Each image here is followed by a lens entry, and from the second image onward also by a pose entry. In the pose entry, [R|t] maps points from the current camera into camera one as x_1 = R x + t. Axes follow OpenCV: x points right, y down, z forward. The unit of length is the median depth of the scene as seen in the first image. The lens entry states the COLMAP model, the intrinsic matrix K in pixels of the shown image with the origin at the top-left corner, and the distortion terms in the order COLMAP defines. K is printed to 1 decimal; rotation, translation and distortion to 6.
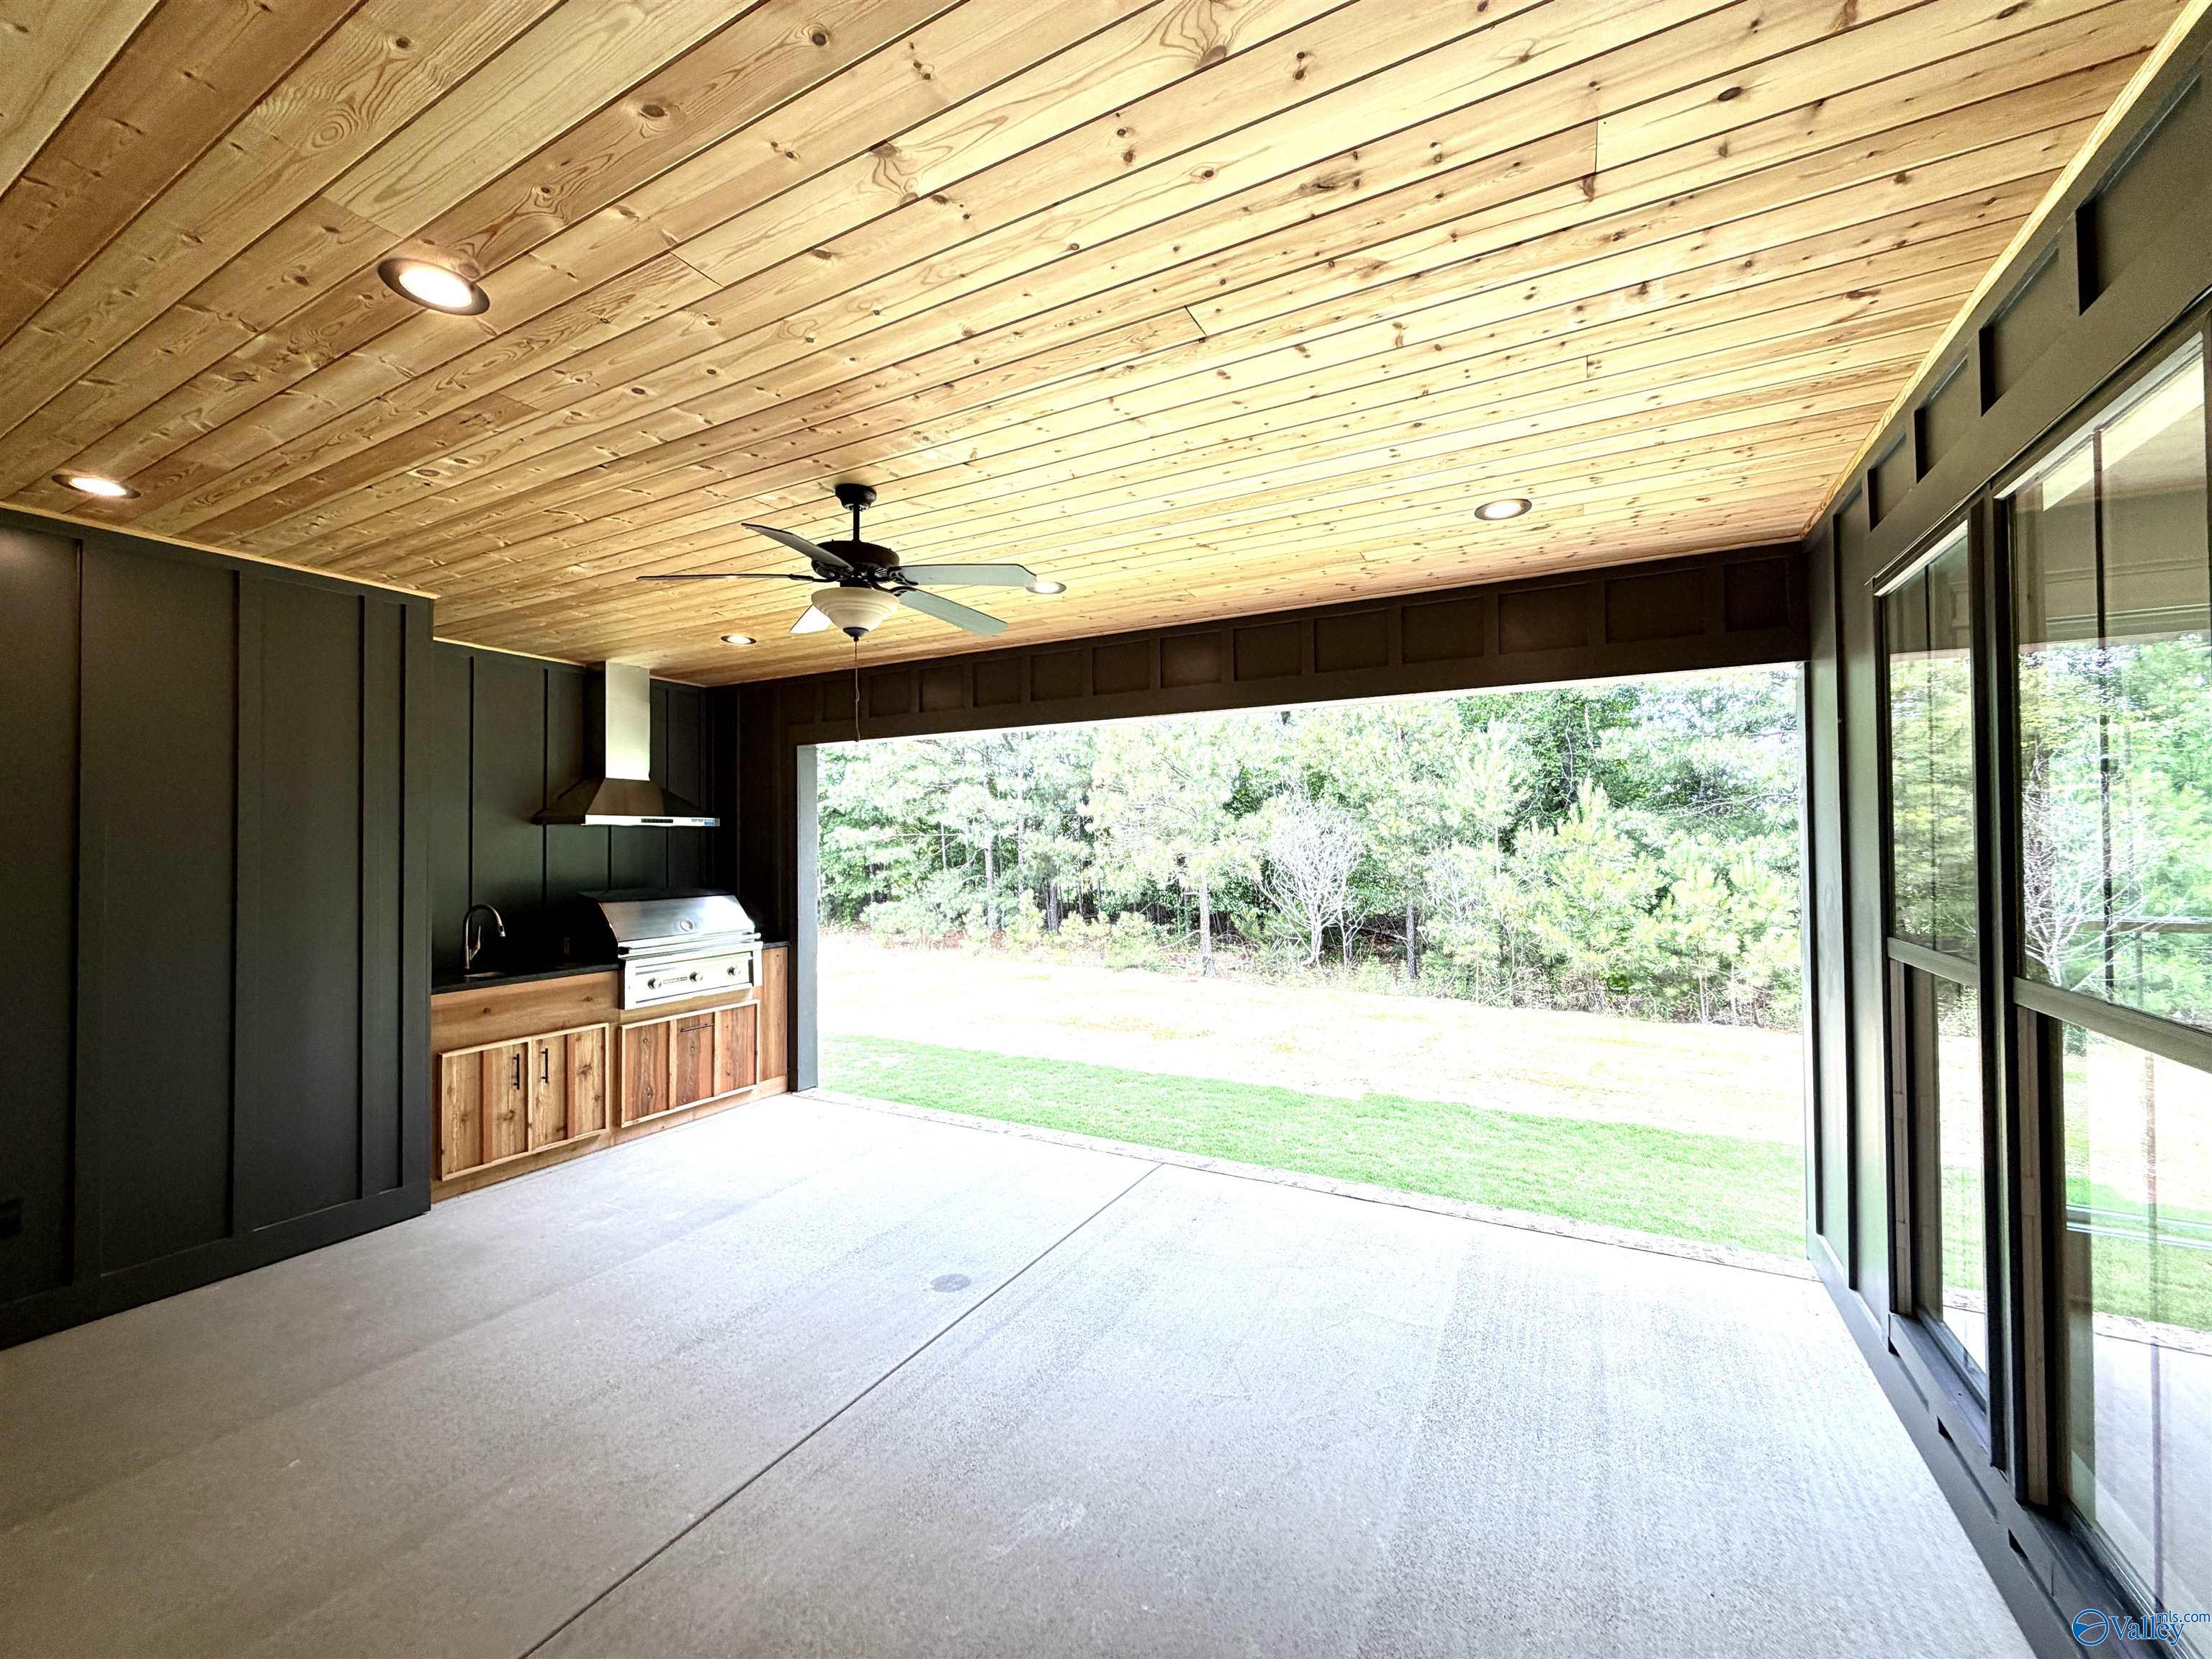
lens RADIAL K [[879.3, 0, 1097.2], [0, 879.3, 822.4], [0, 0, 1]] dist [0.001018, -0.000682]
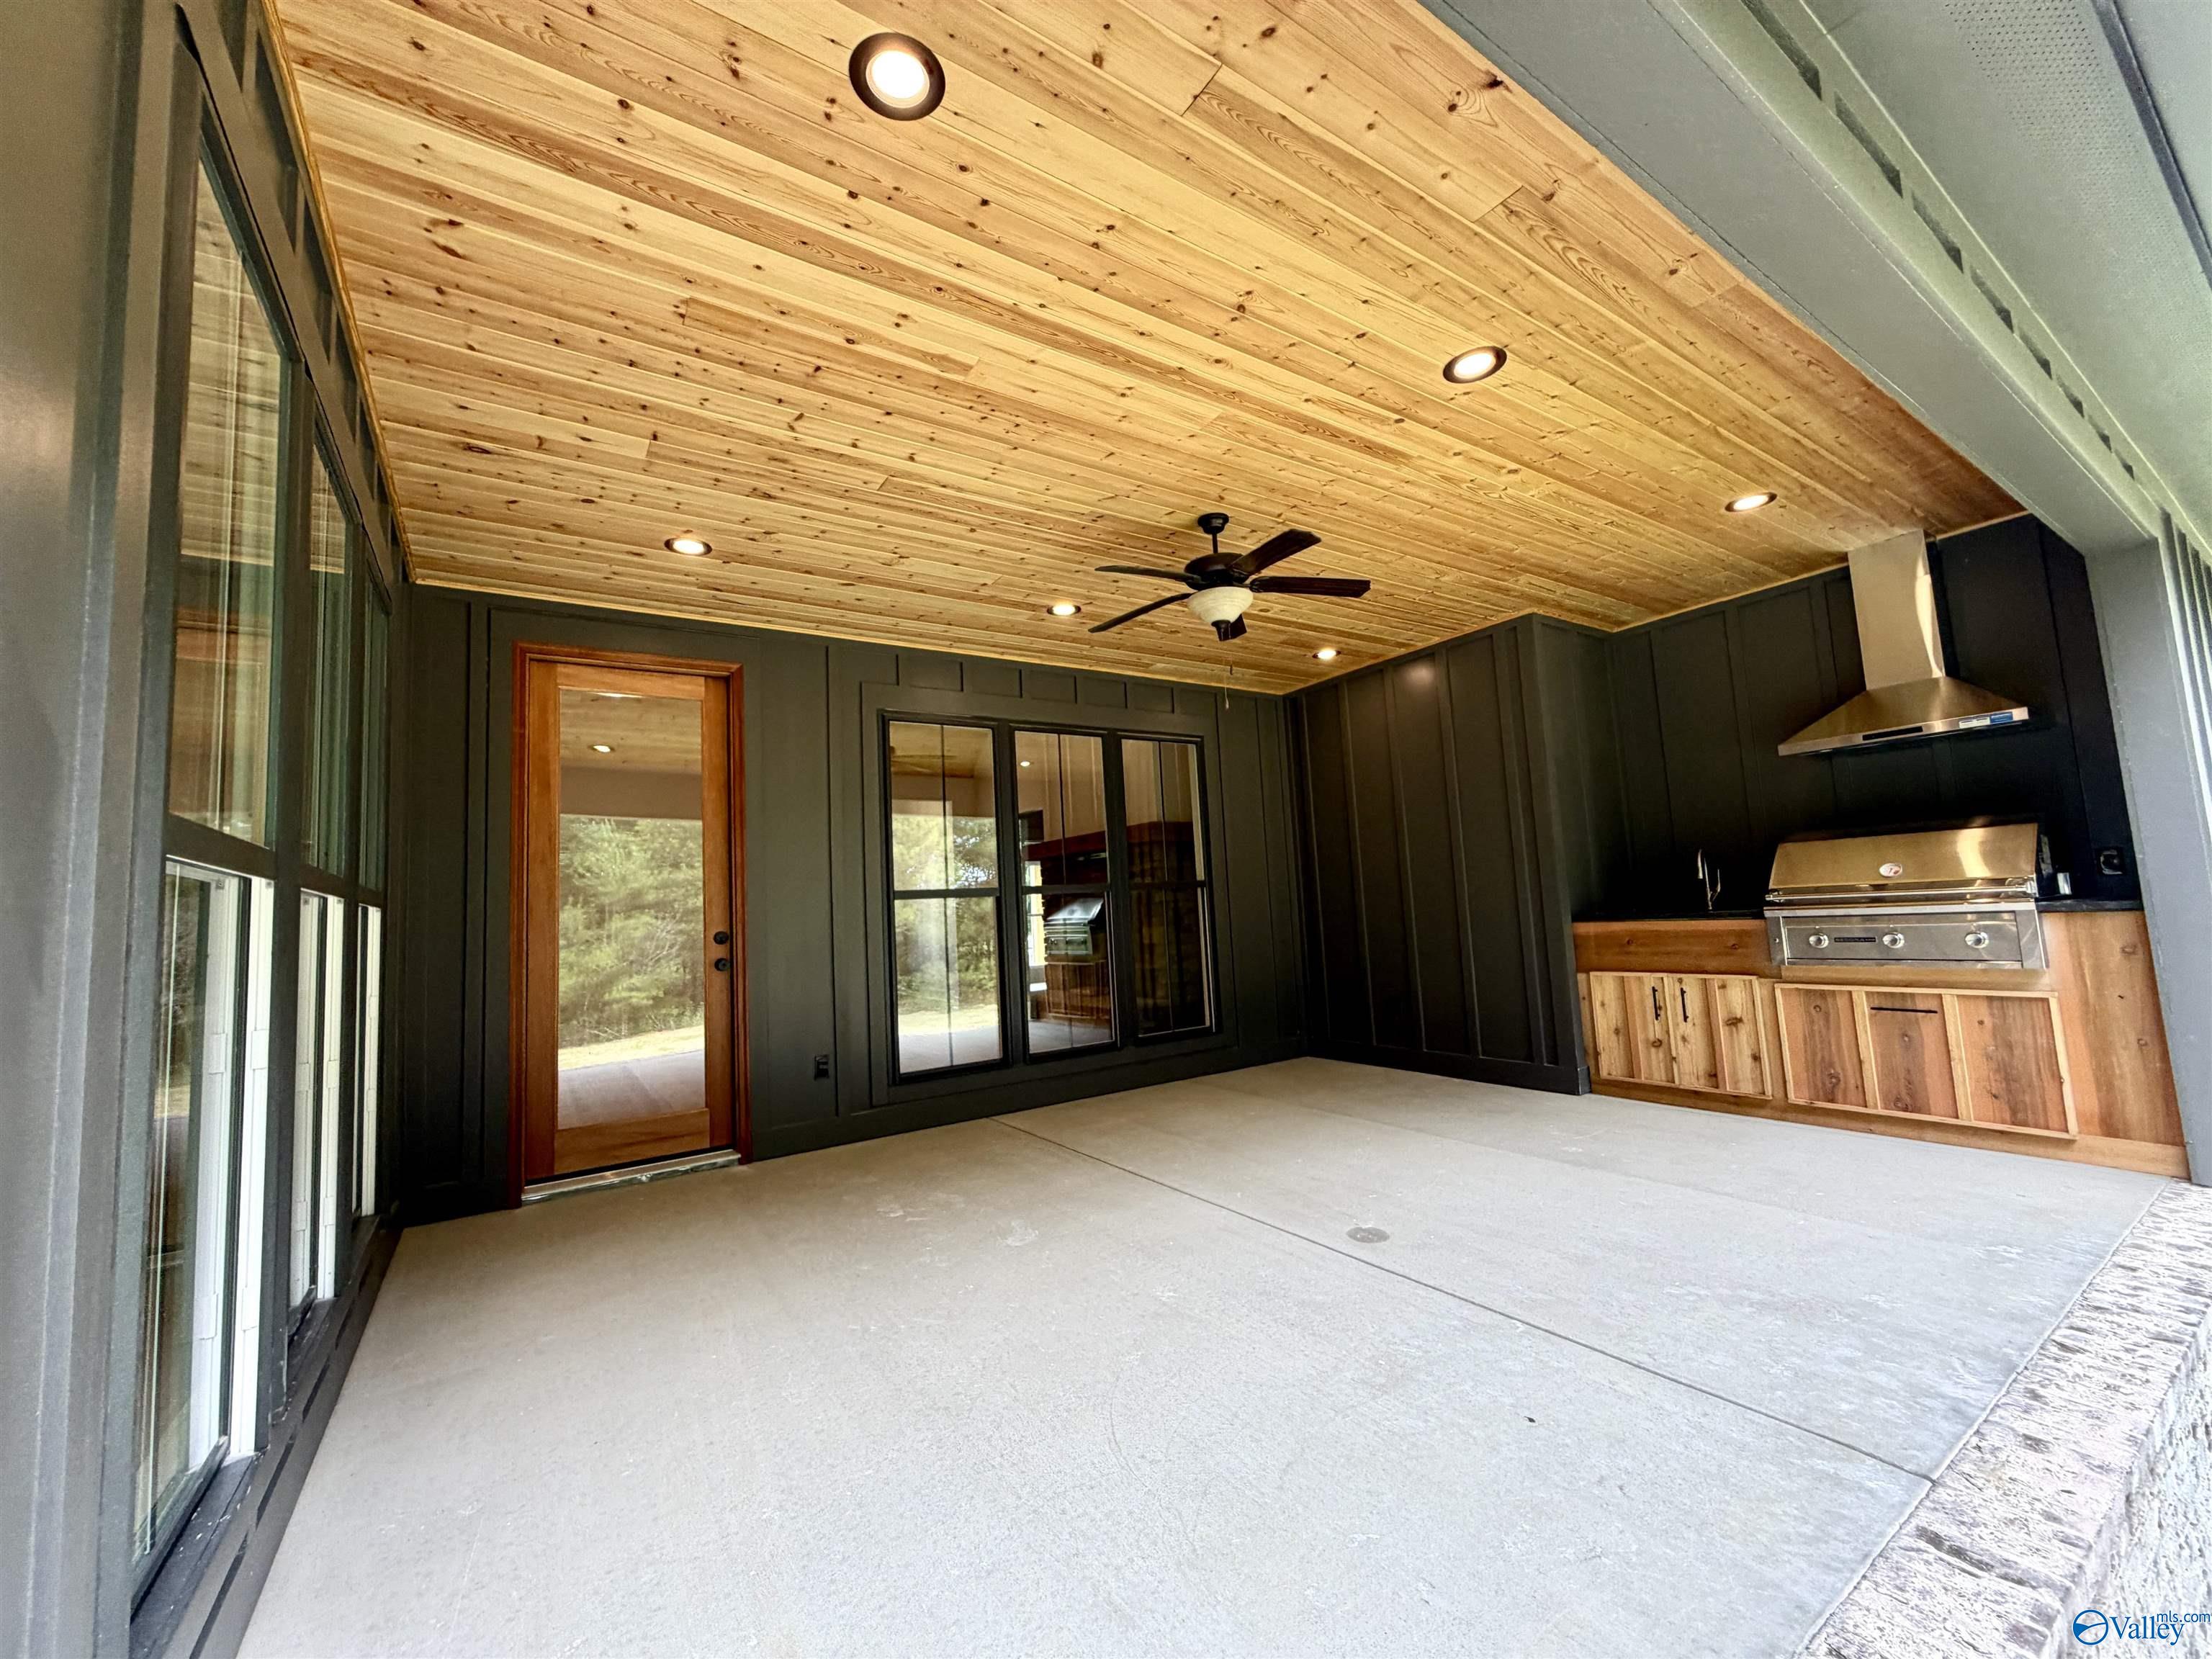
lens RADIAL K [[879.3, 0, 1096.3], [0, 879.3, 831.8], [0, 0, 1]] dist [0.001018, -0.000682]
pose [[-0.475471, -0.048416, -0.878398, 0.171814], [0.077509, 0.992296, -0.096648, 0.036221], [0.876310, -0.114037, -0.468055, 0.262747]]
